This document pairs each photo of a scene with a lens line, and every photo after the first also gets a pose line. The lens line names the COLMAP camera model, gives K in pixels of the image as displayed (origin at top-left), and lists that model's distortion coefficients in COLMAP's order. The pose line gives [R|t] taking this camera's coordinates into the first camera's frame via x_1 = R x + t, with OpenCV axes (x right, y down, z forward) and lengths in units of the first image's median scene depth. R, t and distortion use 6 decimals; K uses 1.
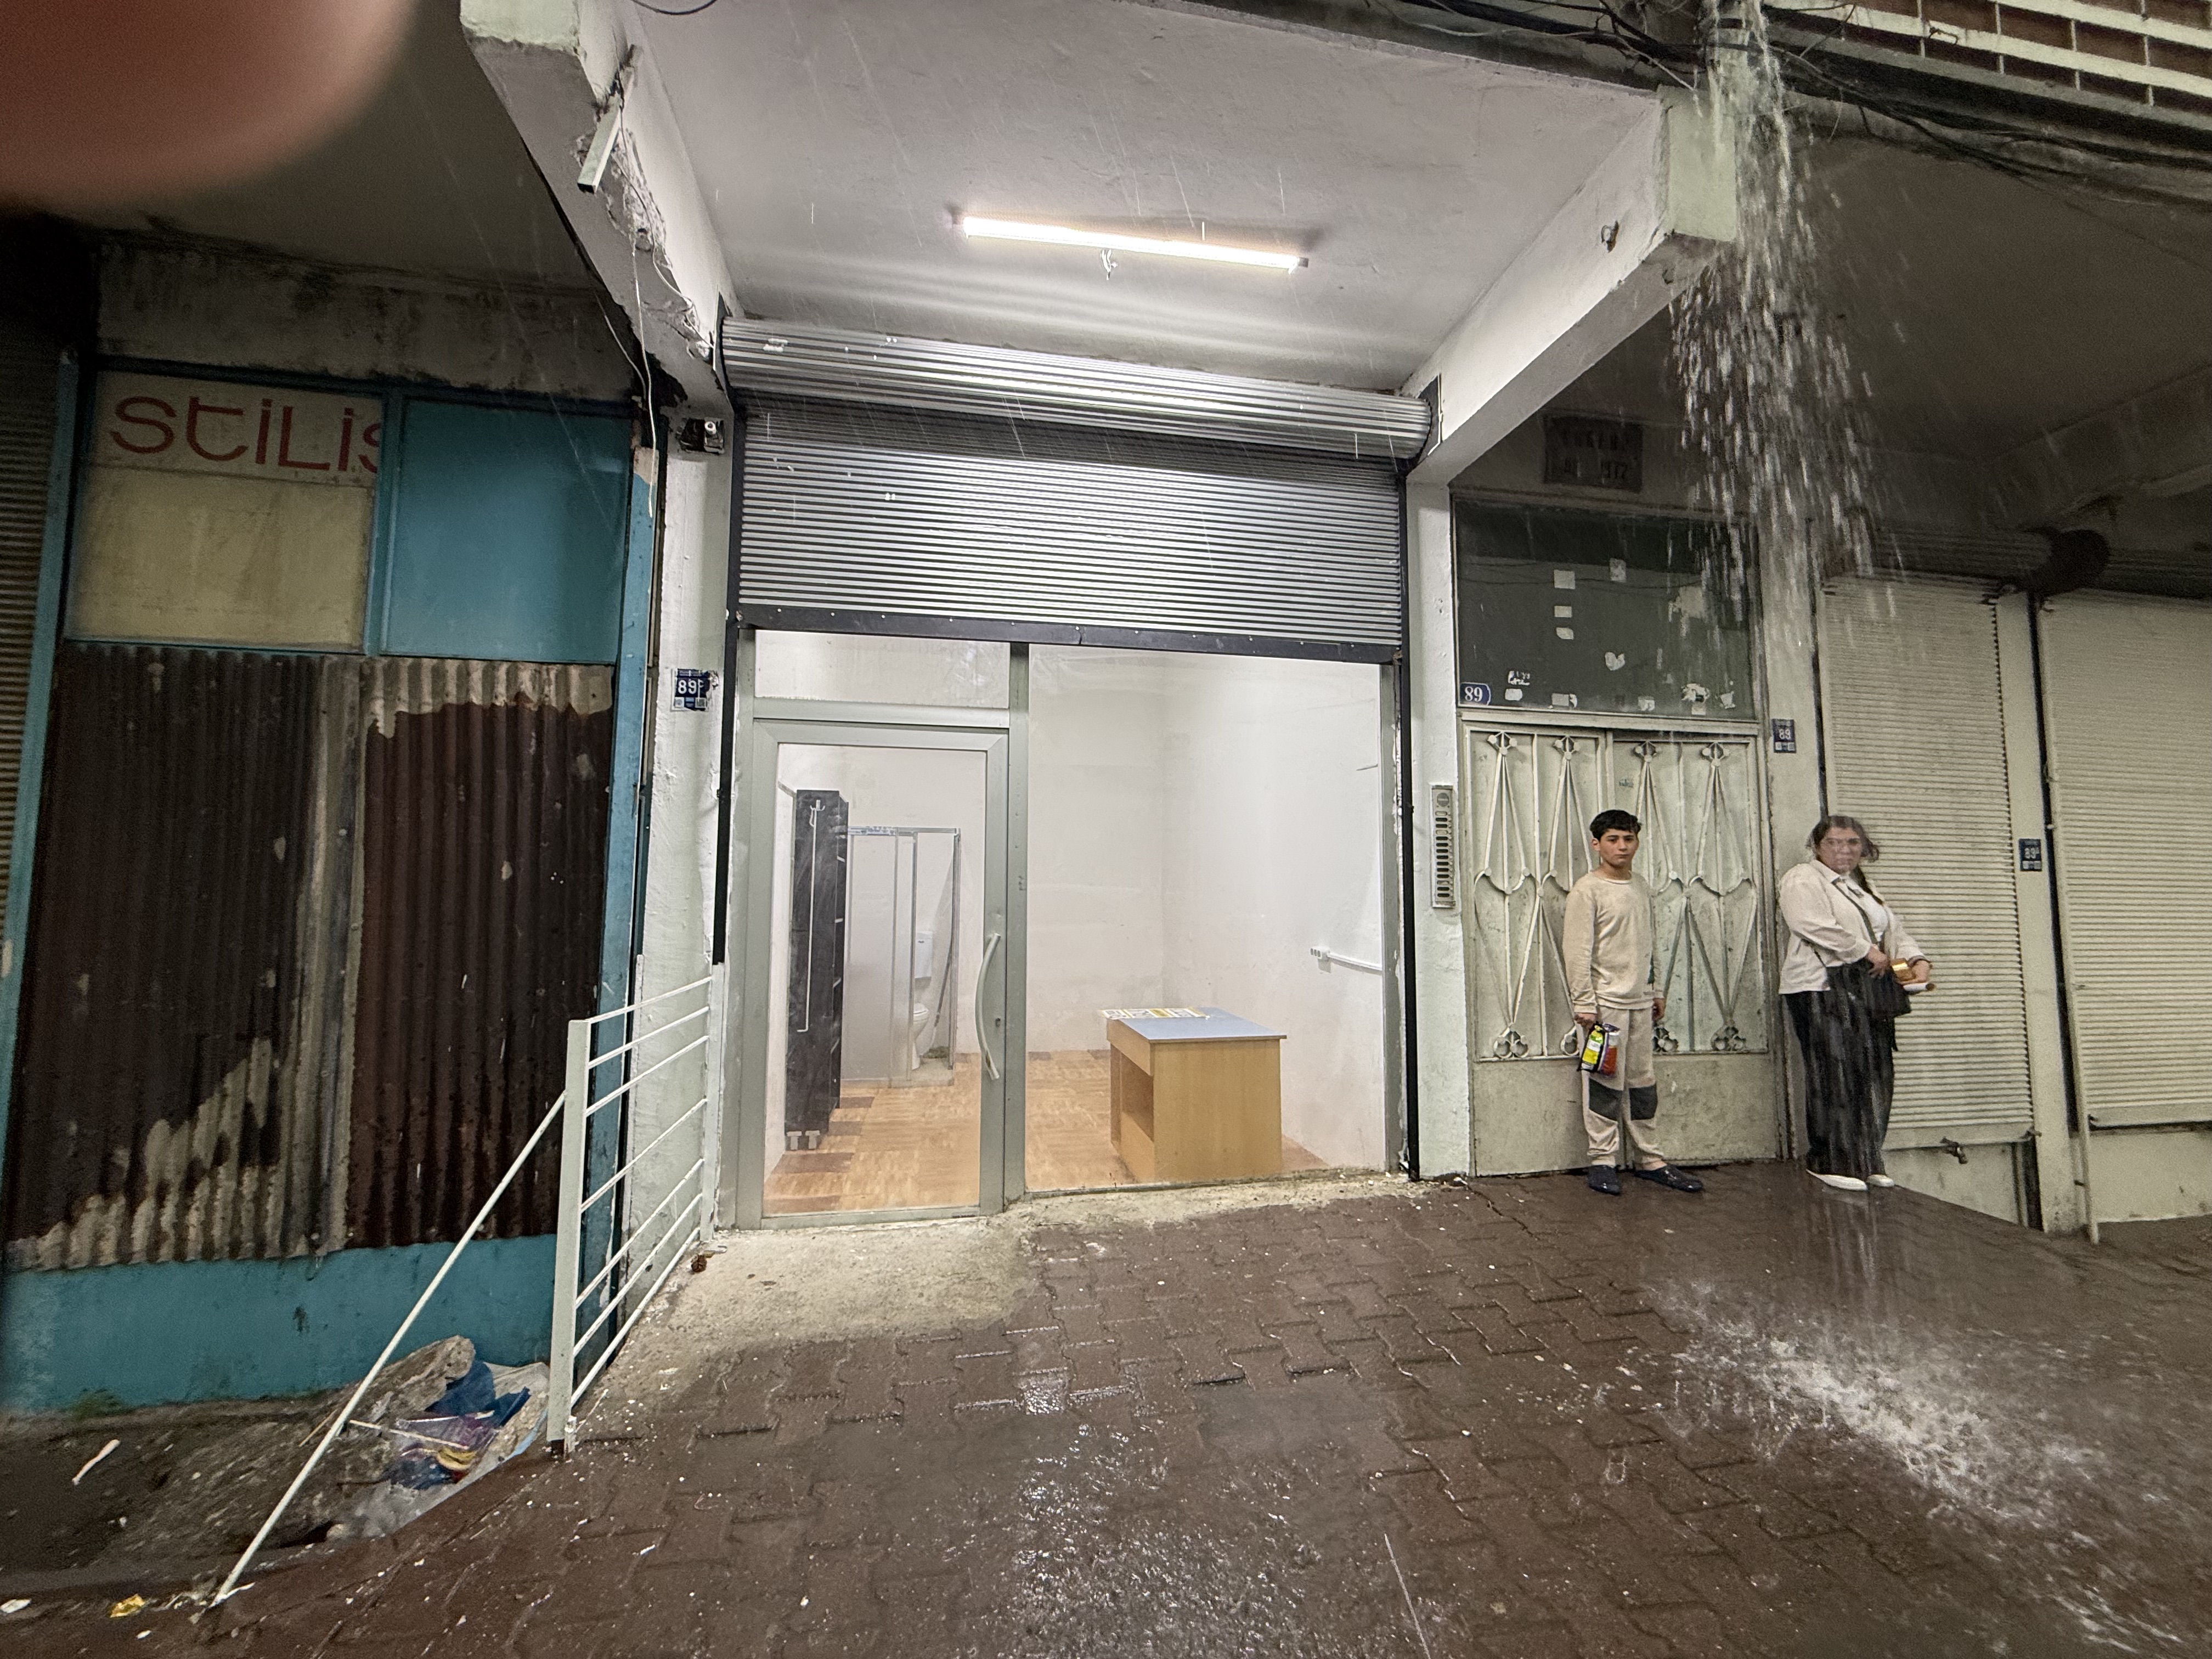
lens RADIAL K [[880.1, 0, 1101.9], [0, 880.1, 829.7], [0, 0, 1]] dist [-0.000699, 0.000223]
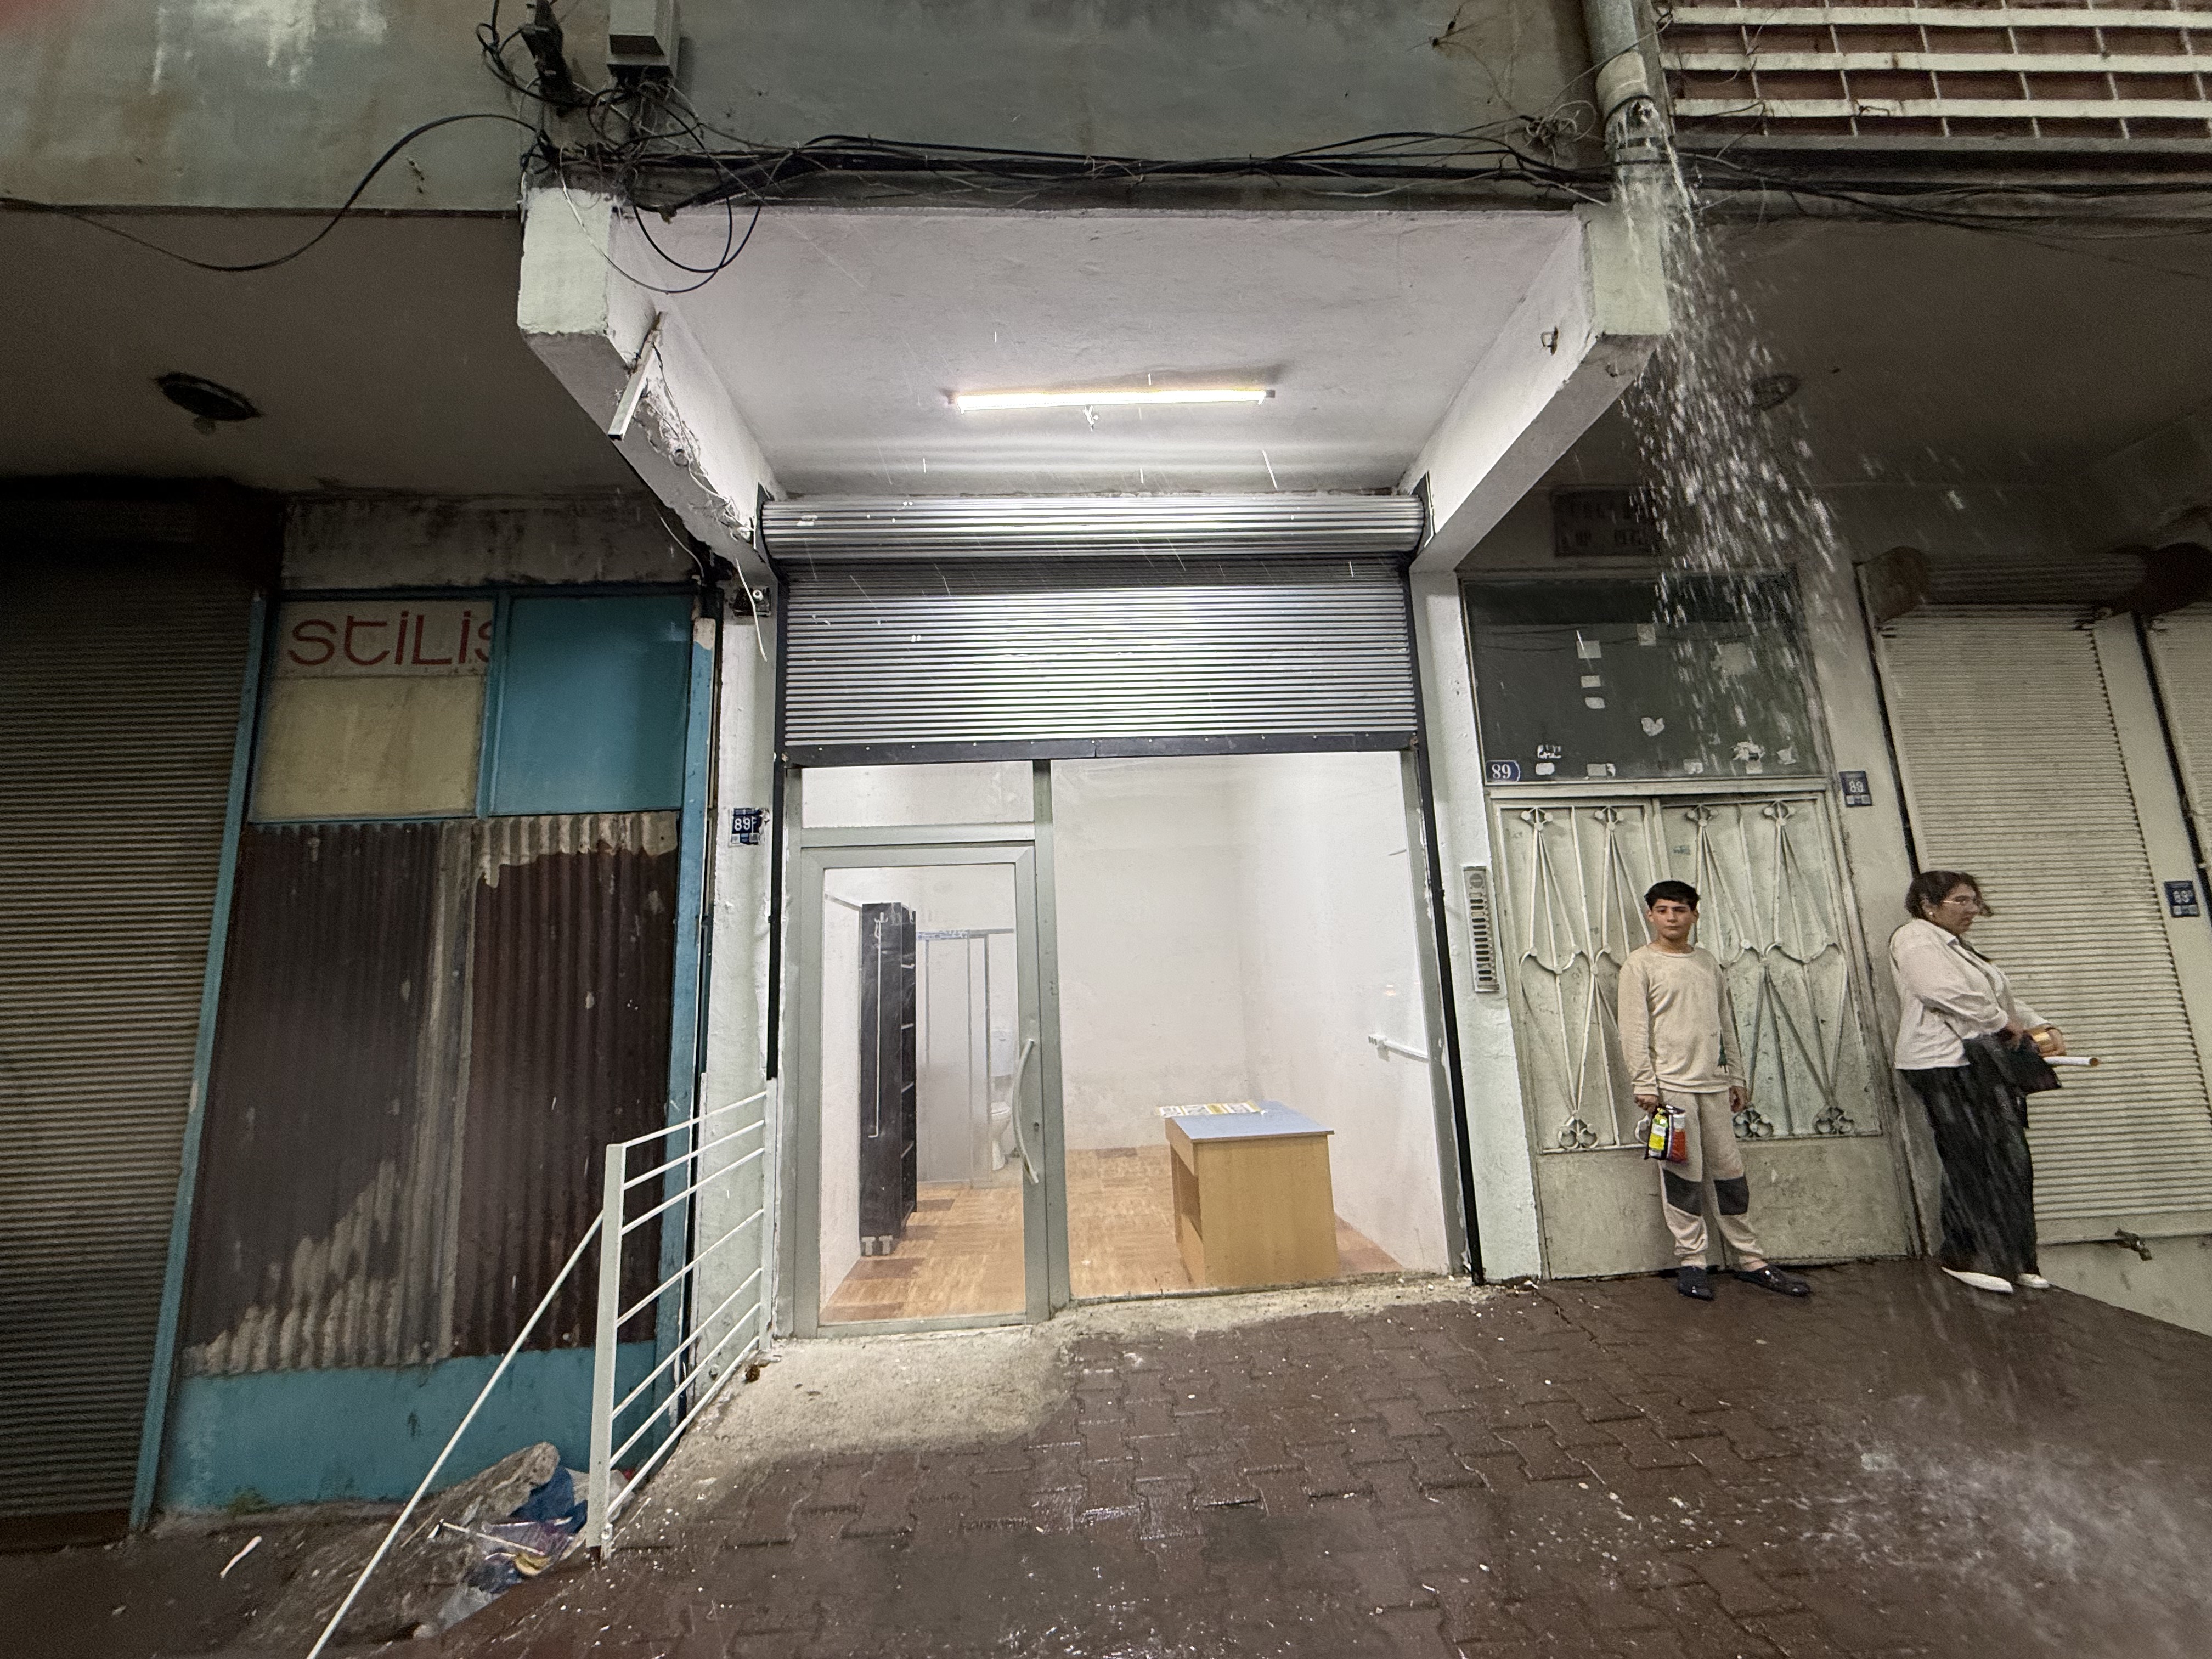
lens RADIAL K [[881.2, 0, 1102.1], [0, 881.2, 829.8], [0, 0, 1]] dist [0.000506, -0.000459]
pose [[0.990374, -0.068129, -0.120491, 0.115920], [0.056737, 0.993804, -0.095574, -0.024757], [0.126256, 0.087818, 0.988103, -0.040106]]
